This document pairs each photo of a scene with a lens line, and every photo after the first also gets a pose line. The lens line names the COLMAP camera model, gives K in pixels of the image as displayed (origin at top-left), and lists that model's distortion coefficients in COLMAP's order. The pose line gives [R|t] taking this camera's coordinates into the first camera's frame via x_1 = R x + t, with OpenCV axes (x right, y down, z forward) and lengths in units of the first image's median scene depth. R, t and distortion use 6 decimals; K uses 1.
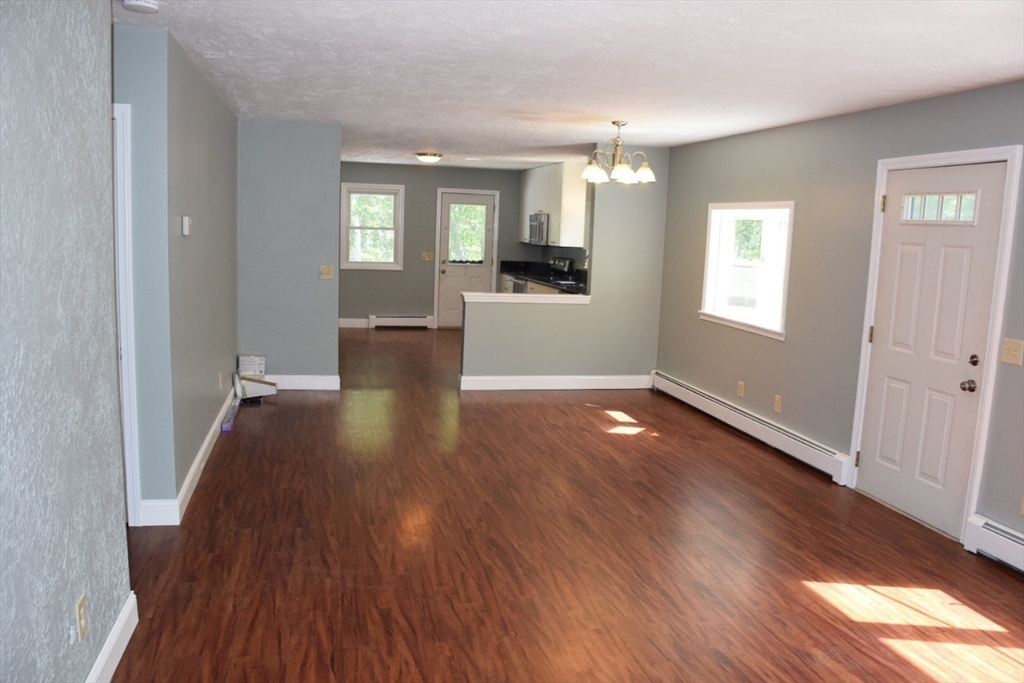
lens RADIAL K [[798.3, 0, 512.0], [0, 798.3, 340.3], [0, 0, 1]] dist [-0.065413, 0.009964]
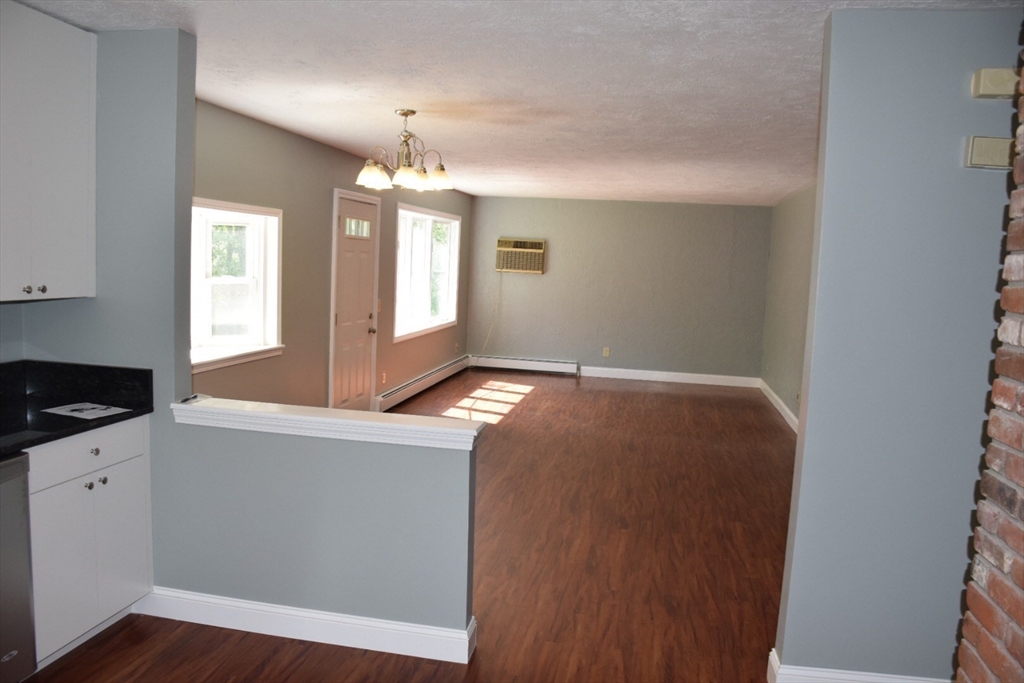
lens RADIAL K [[798.3, 0, 510.8], [0, 798.3, 345.8], [0, 0, 1]] dist [-0.065413, 0.009964]
pose [[-0.907691, -0.132836, 0.398060, -0.316752], [-0.029775, 0.966573, 0.254658, -0.282313], [-0.418581, 0.219299, -0.881304, 1.847390]]
